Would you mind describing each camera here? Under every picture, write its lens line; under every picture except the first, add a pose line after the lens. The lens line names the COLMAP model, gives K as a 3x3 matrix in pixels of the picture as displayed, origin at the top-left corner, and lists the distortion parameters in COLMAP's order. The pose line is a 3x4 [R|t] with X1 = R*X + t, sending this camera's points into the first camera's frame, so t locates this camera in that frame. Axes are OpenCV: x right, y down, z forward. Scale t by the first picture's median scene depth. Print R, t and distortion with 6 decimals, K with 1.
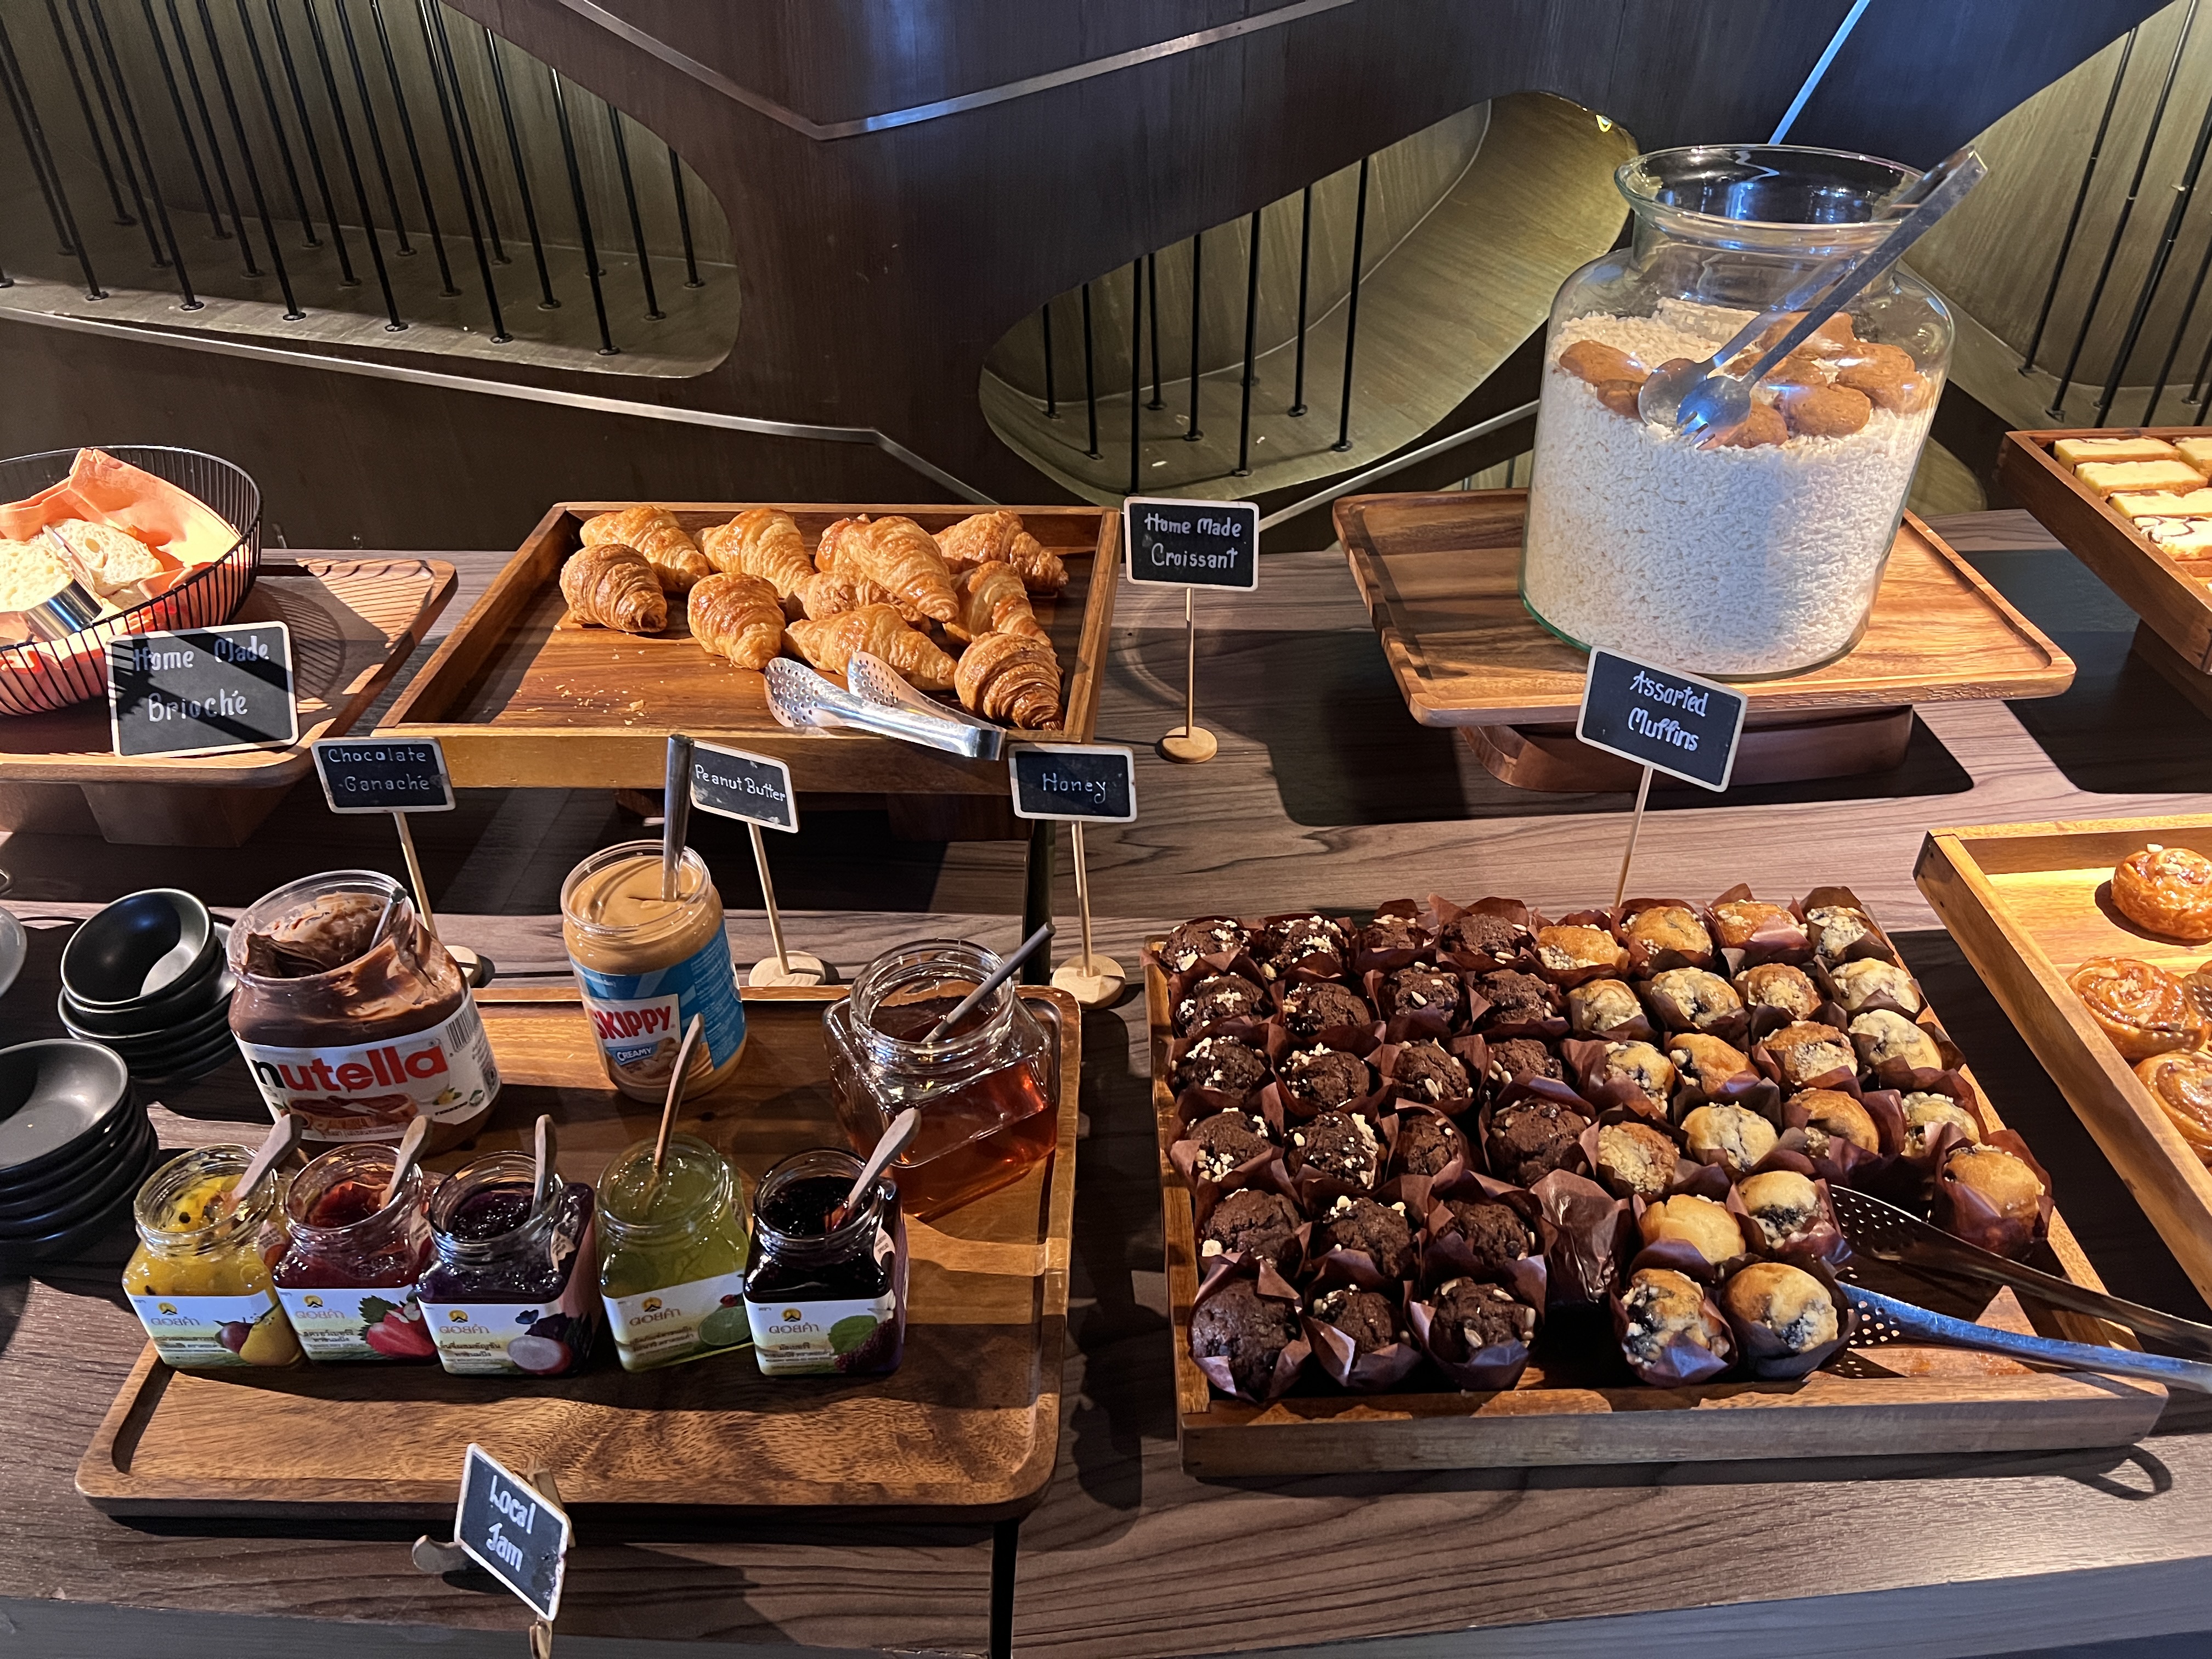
lens RADIAL K [[1571.3, 0, 1106.0], [0, 1571.3, 829.5], [0, 0, 1]] dist [0.076320, -0.112749]
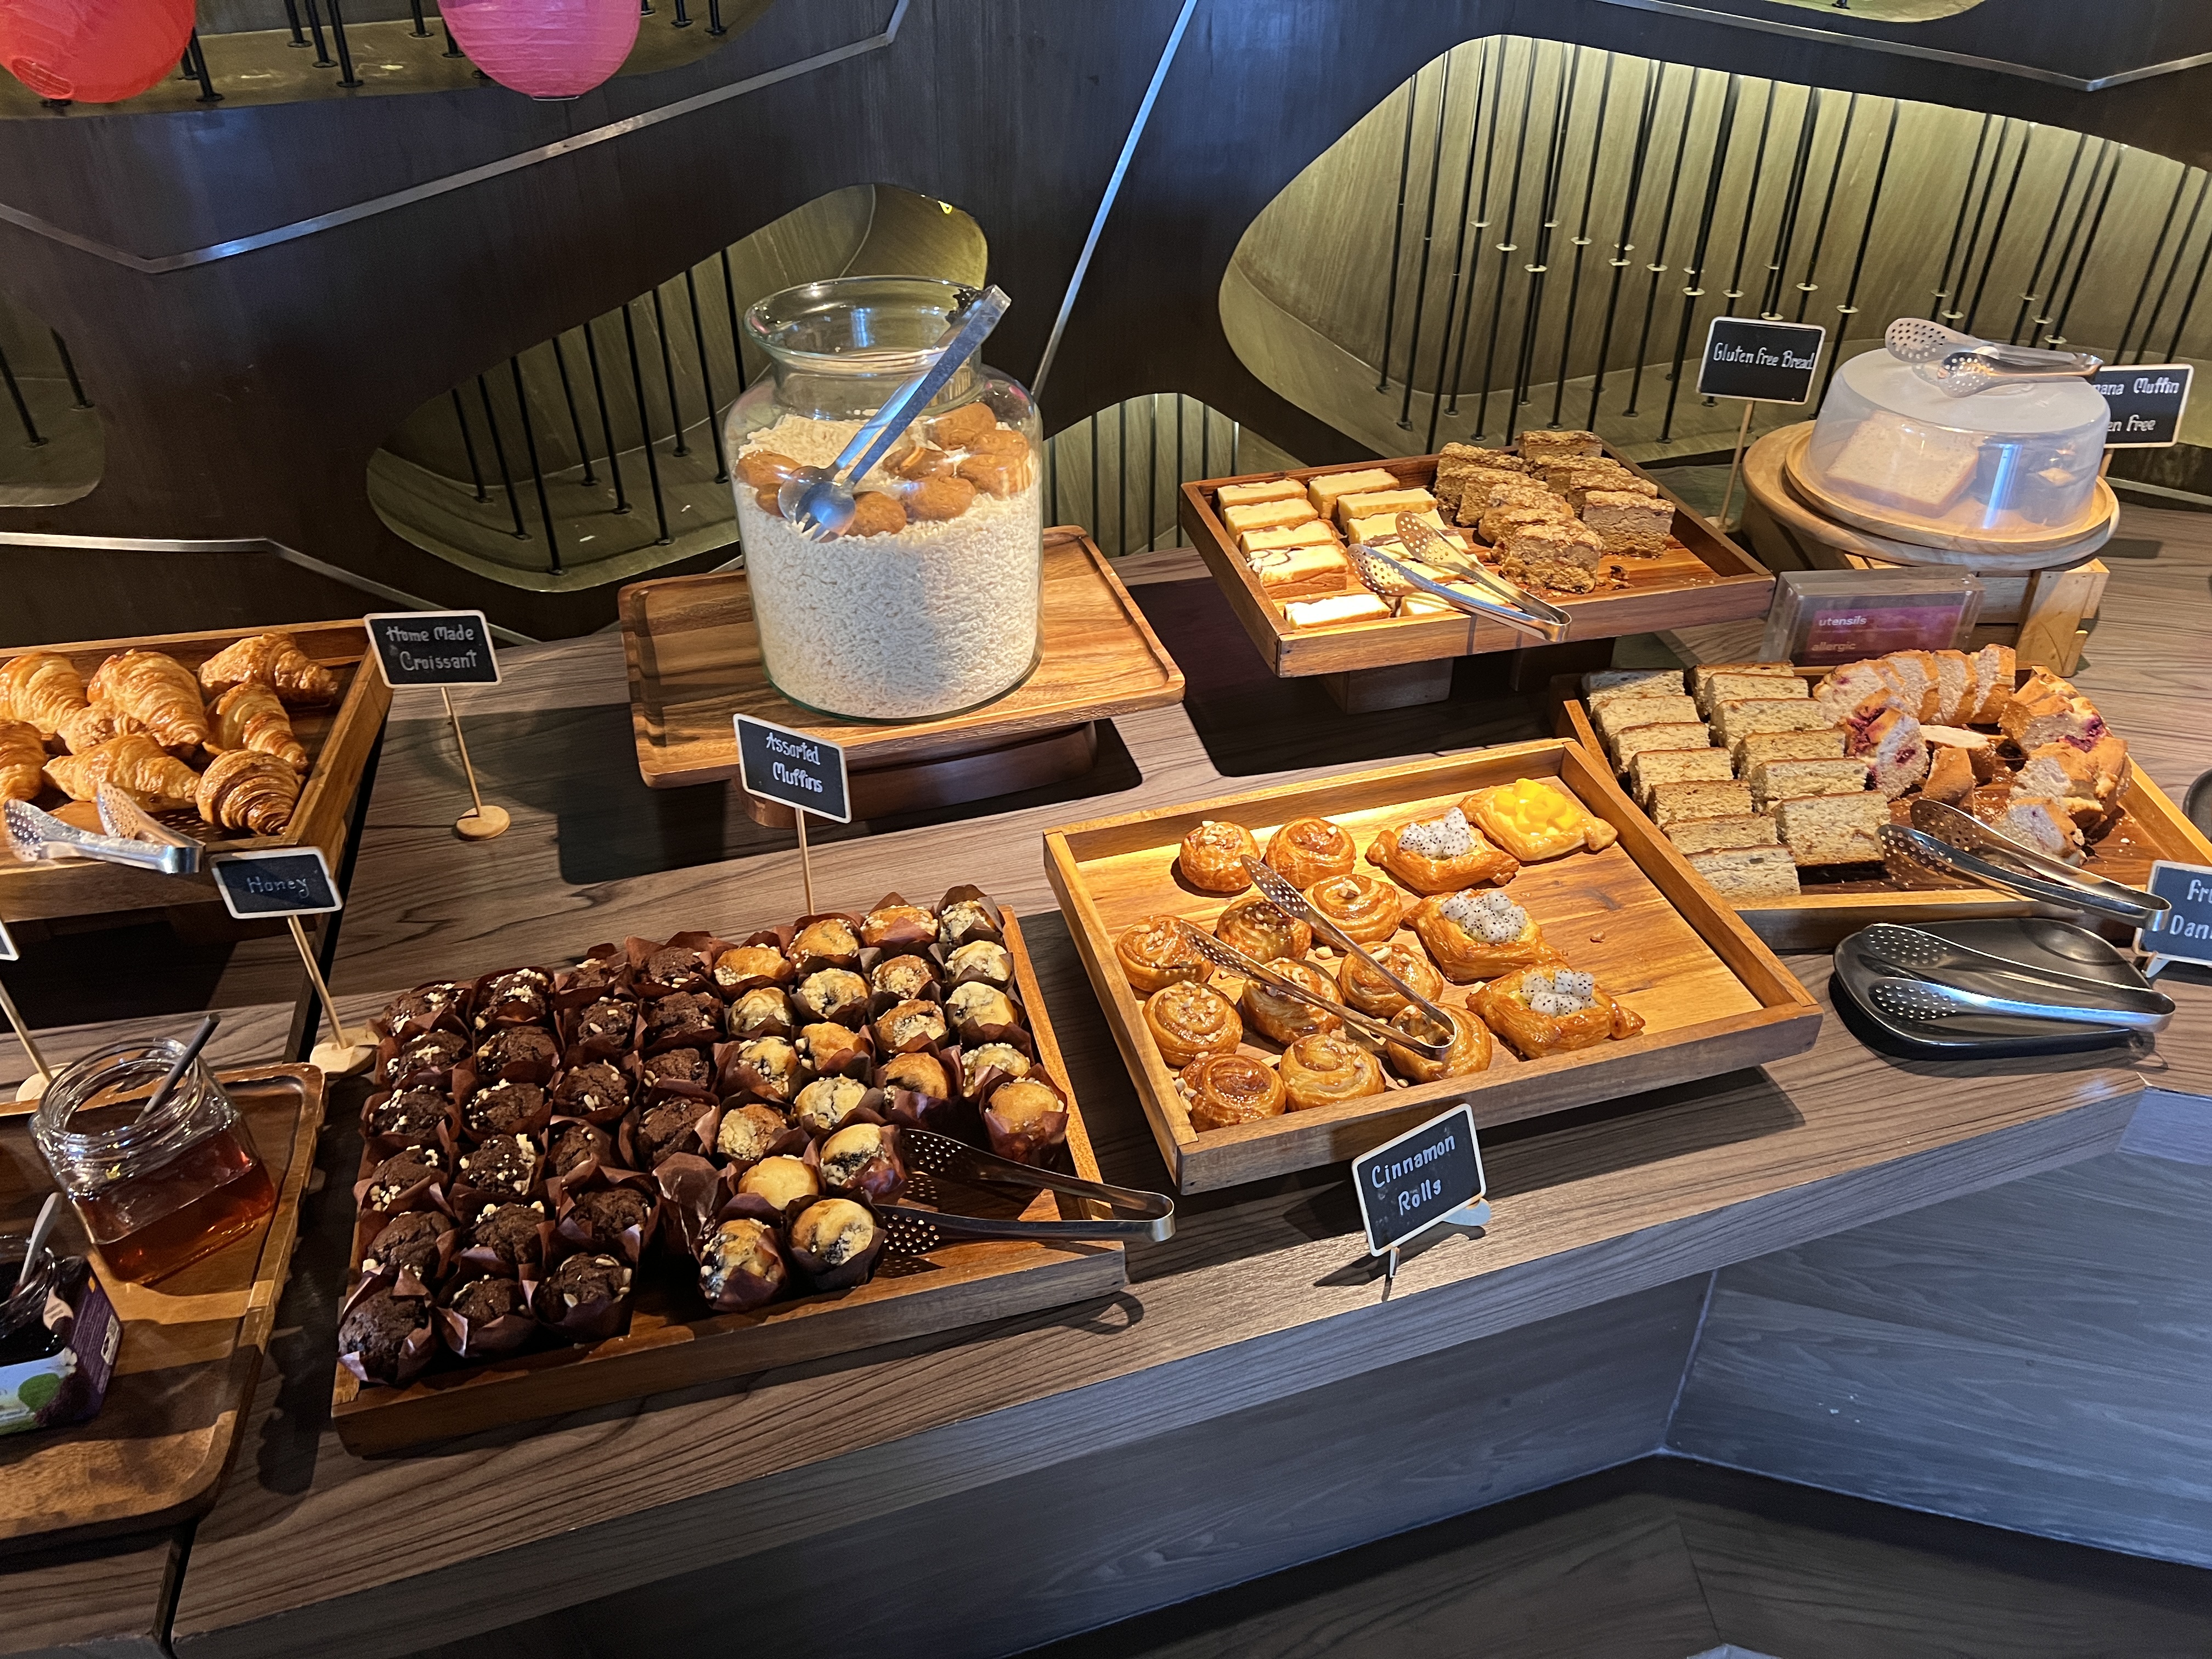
lens RADIAL K [[1571.3, 0, 1106.0], [0, 1571.3, 829.5], [0, 0, 1]] dist [0.076320, -0.112749]
pose [[0.975398, -0.122228, 0.183464, 0.355854], [0.123789, 0.992304, 0.002959, 0.002474], [-0.182414, 0.019825, 0.983022, -0.236888]]
